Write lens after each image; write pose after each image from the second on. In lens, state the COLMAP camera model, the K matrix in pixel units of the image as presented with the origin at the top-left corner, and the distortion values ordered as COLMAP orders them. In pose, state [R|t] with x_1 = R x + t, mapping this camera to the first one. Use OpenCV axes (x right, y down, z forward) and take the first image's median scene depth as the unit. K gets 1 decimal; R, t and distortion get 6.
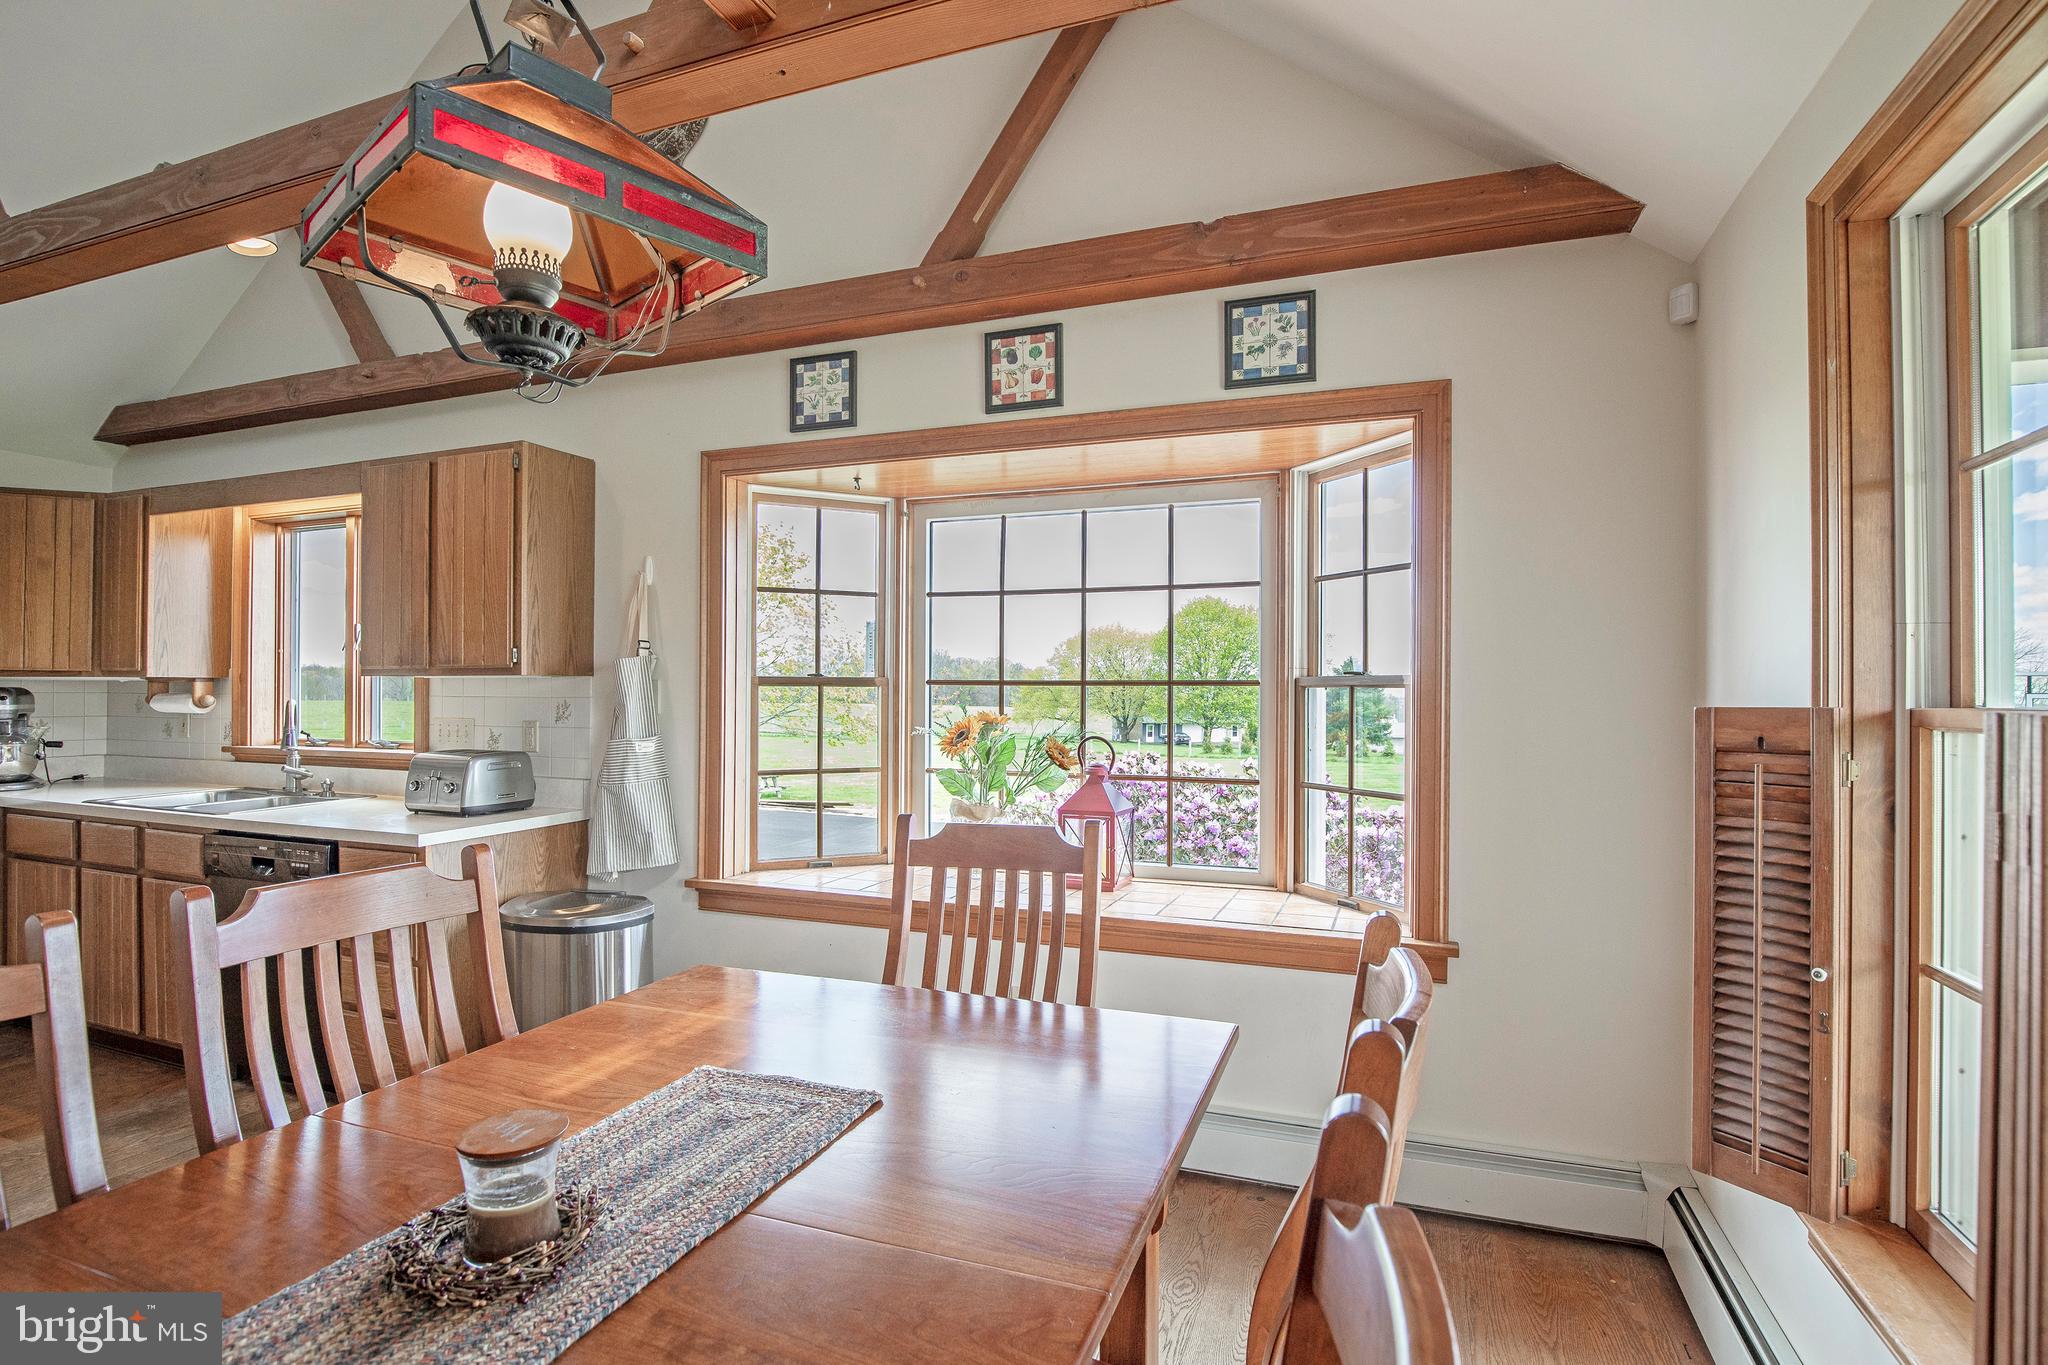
lens RADIAL K [[1143.1, 0, 898.4], [0, 1143.1, 687.2], [0, 0, 1]] dist [-0.031173, 0.000447]
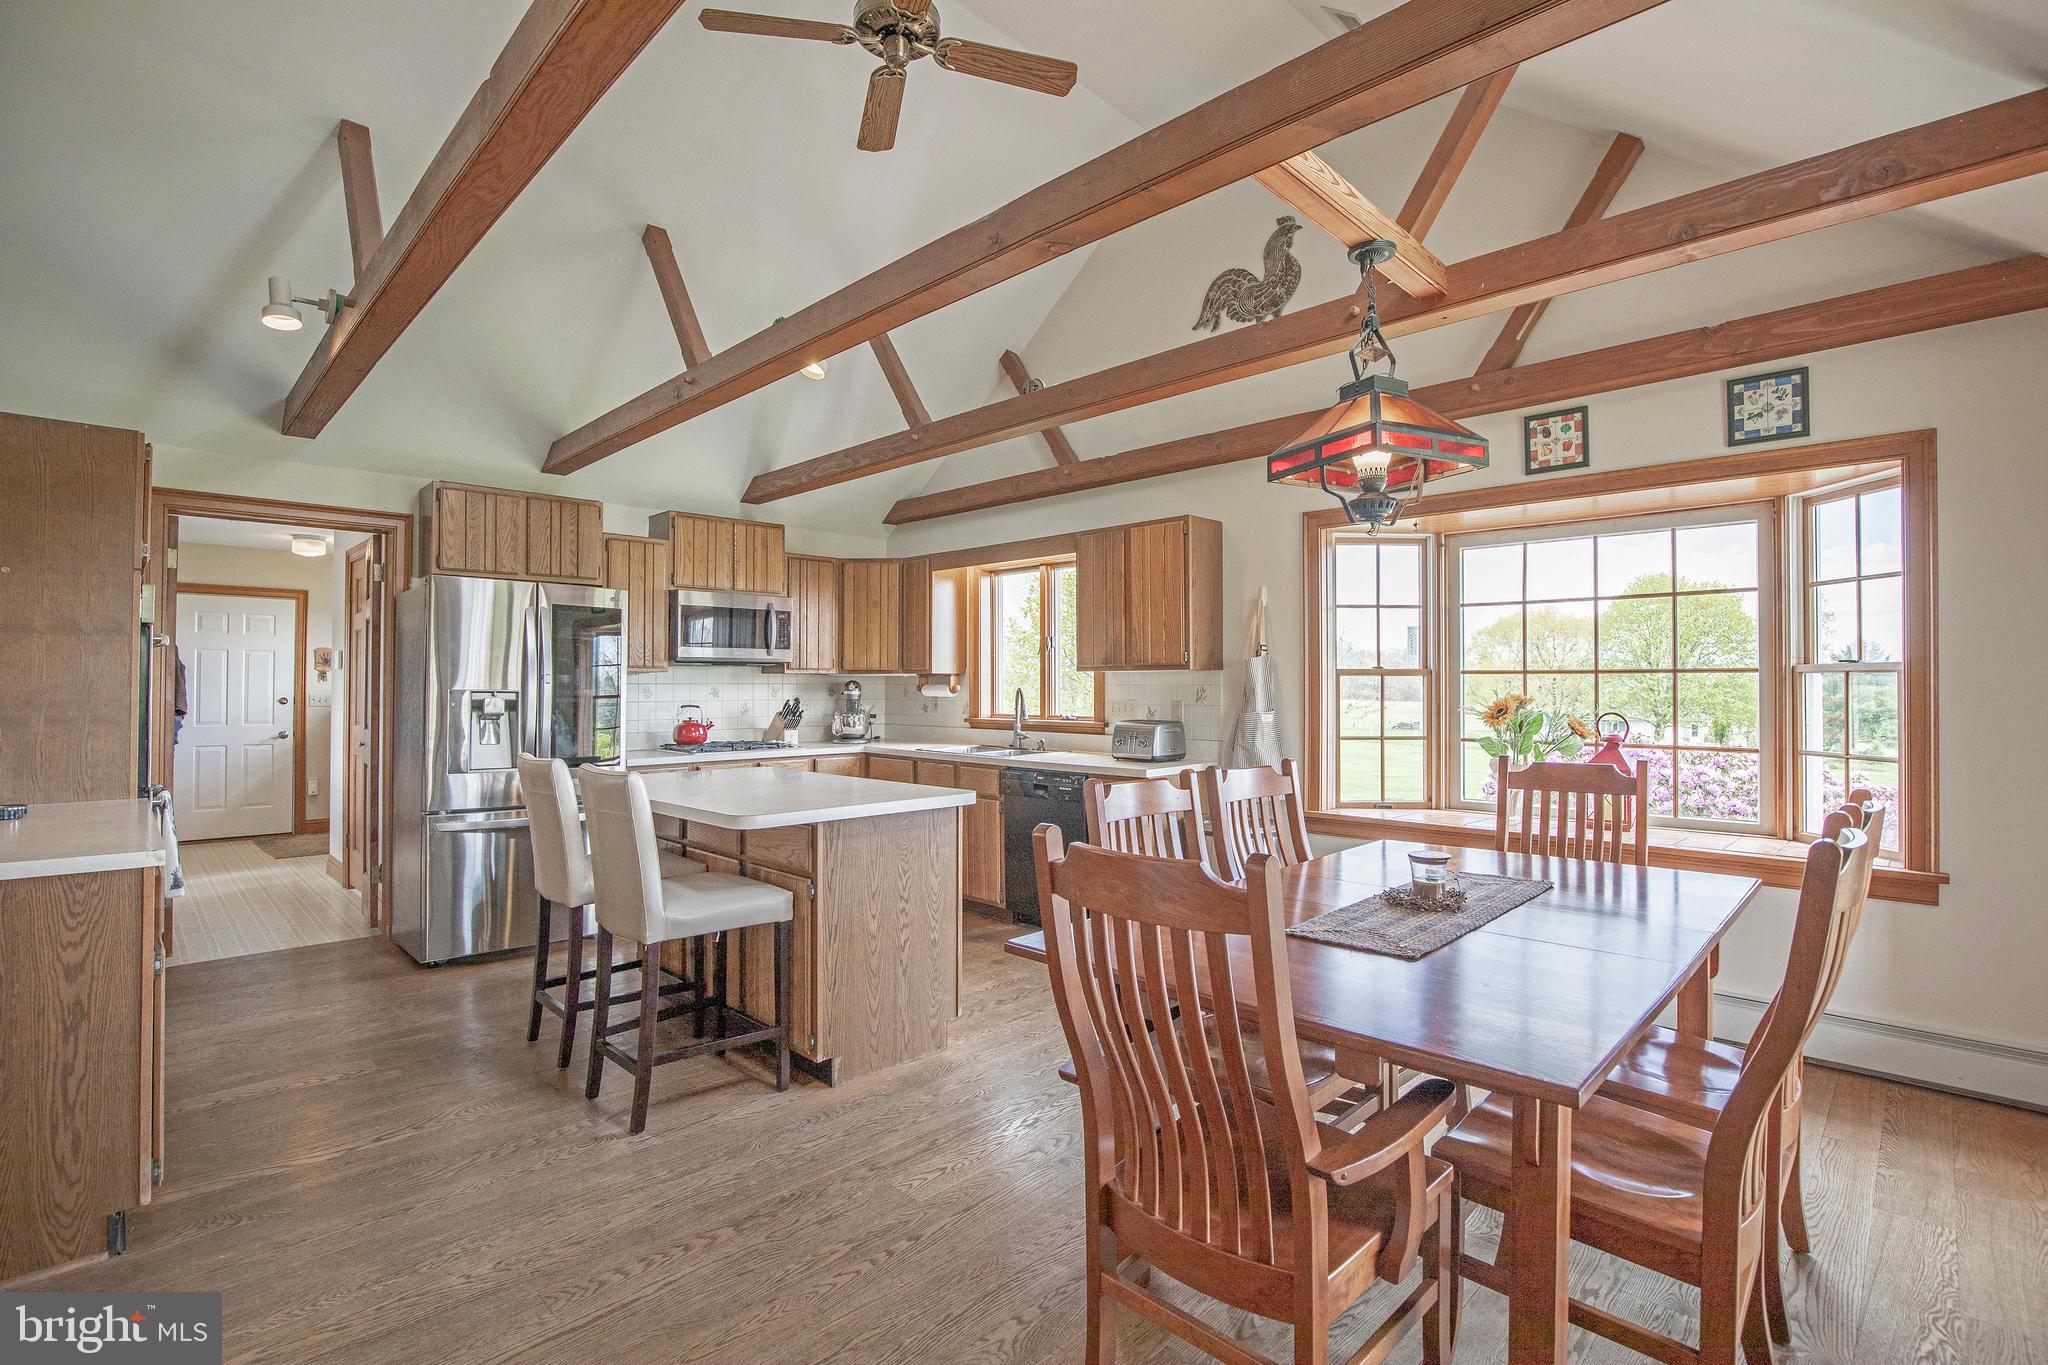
lens RADIAL K [[942.5, 0, 1041.3], [0, 942.5, 674.2], [0, 0, 1]] dist [-0.048728, 0.011544]
pose [[0.940582, -0.008806, -0.339453, -0.088650], [0.006697, 0.999950, -0.007384, 0.003341], [0.339502, 0.004672, 0.940594, -0.231830]]
